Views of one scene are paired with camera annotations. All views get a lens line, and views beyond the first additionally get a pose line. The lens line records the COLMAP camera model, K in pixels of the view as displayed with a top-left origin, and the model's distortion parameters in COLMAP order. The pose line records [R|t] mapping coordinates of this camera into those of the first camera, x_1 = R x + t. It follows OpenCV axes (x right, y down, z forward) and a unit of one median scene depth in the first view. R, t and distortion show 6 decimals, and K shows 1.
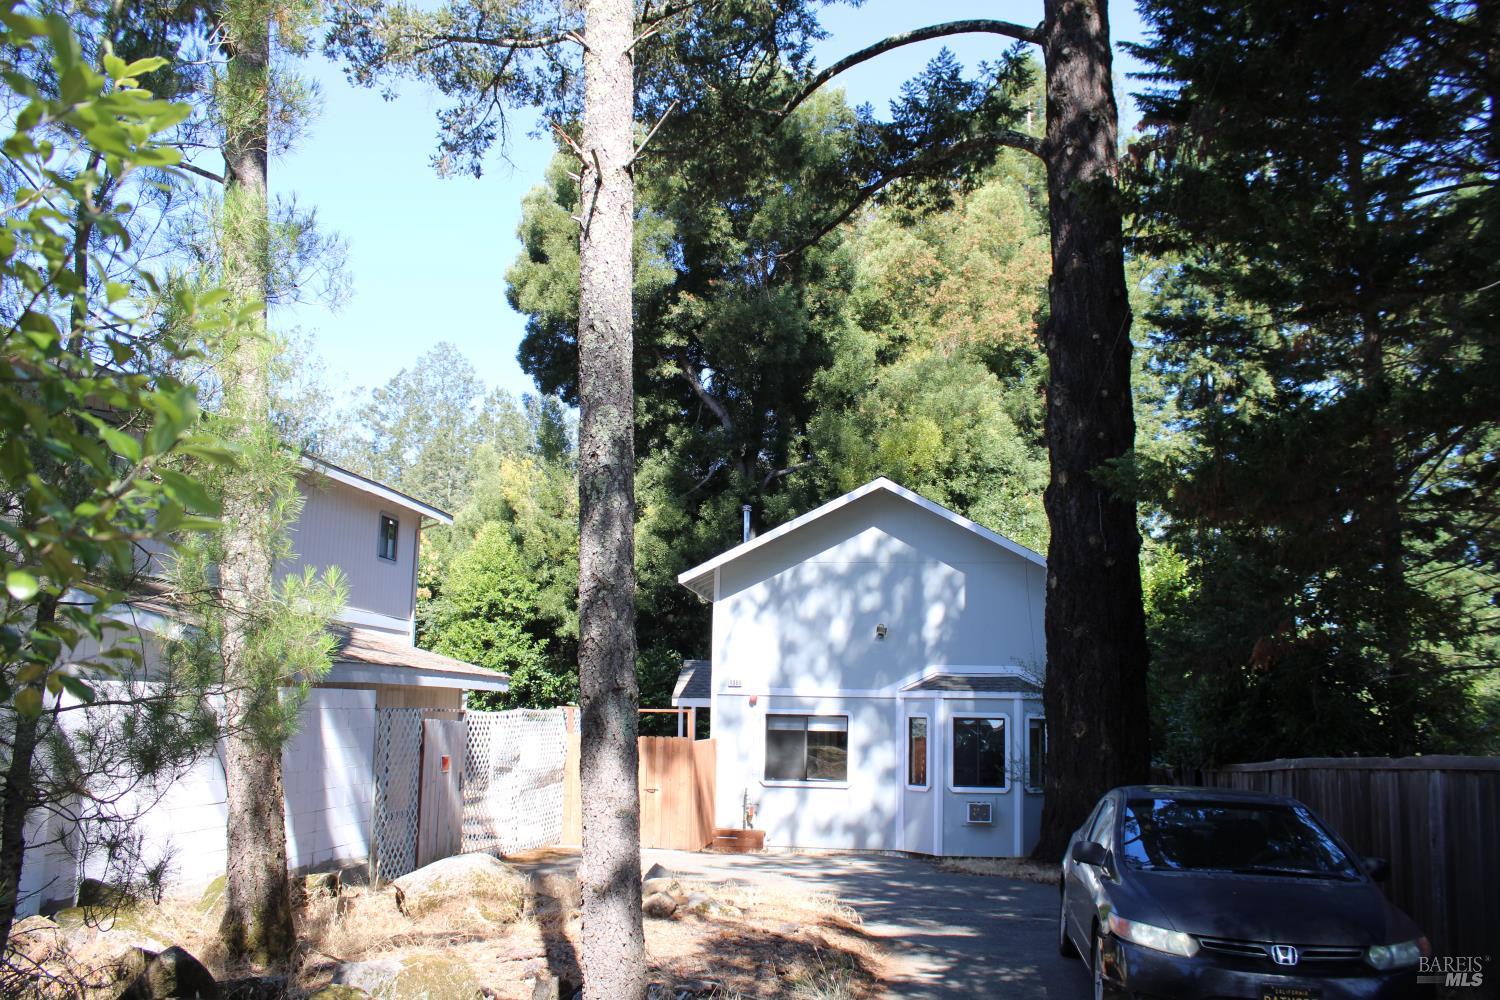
lens RADIAL K [[1238.4, 0, 750.0], [0, 1238.4, 500.0], [0, 0, 1]] dist [-0.182160, 0.165504]
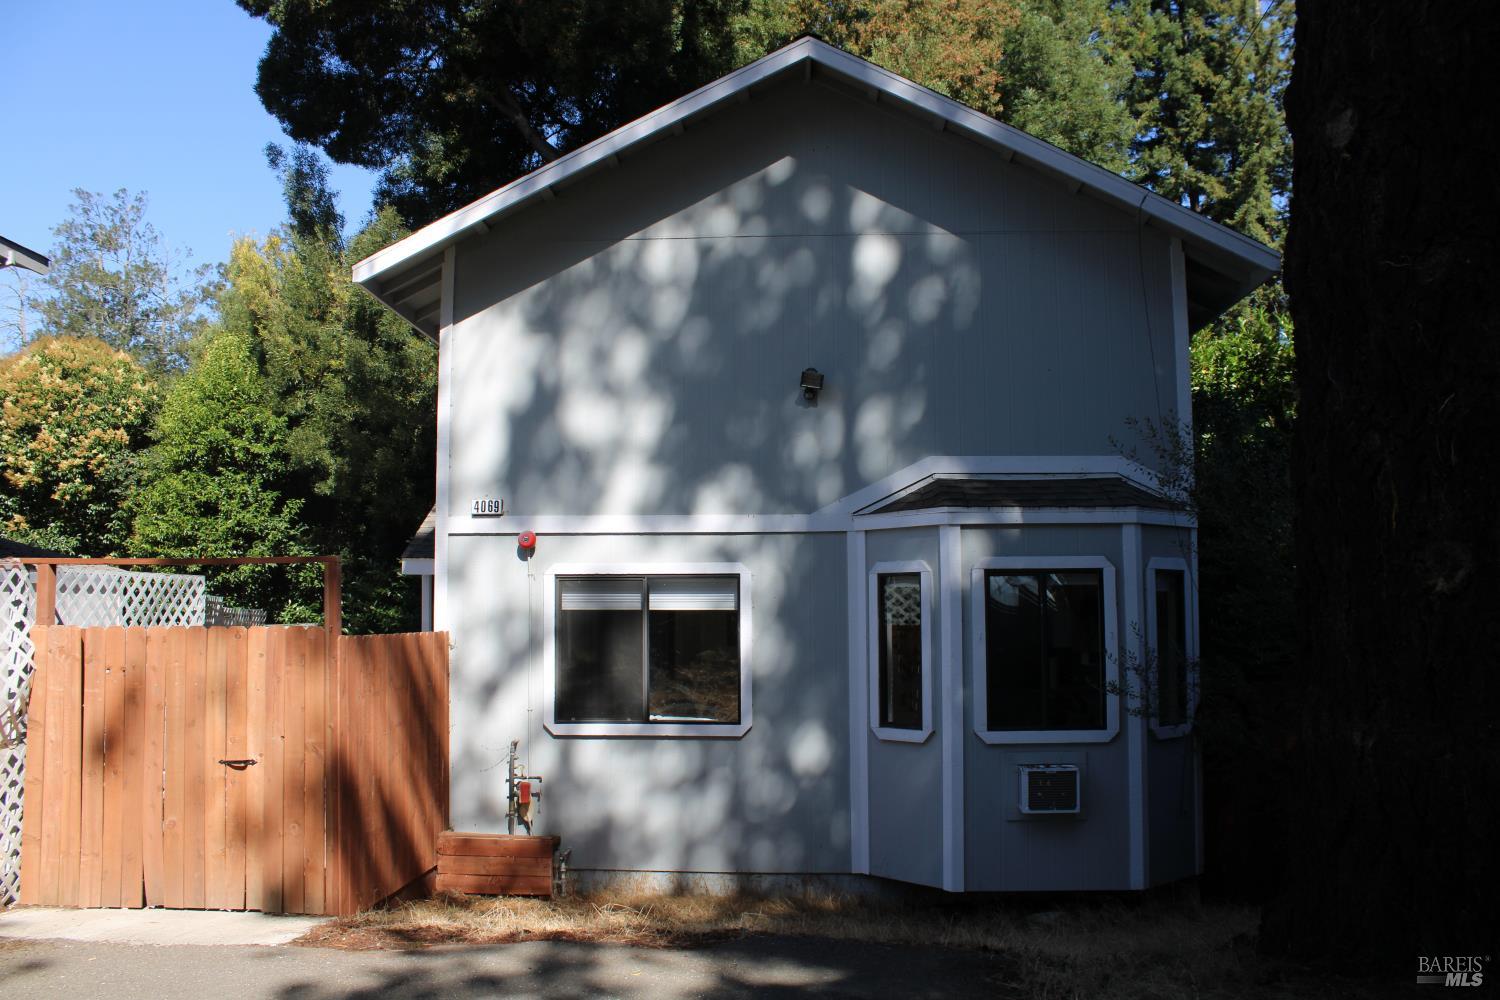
lens RADIAL K [[1238.4, 0, 750.0], [0, 1238.4, 500.0], [0, 0, 1]] dist [-0.182160, 0.165504]
pose [[0.997177, -0.019960, 0.072387, 0.030565], [0.014497, 0.997061, 0.075225, 0.067747], [-0.073676, -0.073963, 0.994536, 0.328877]]
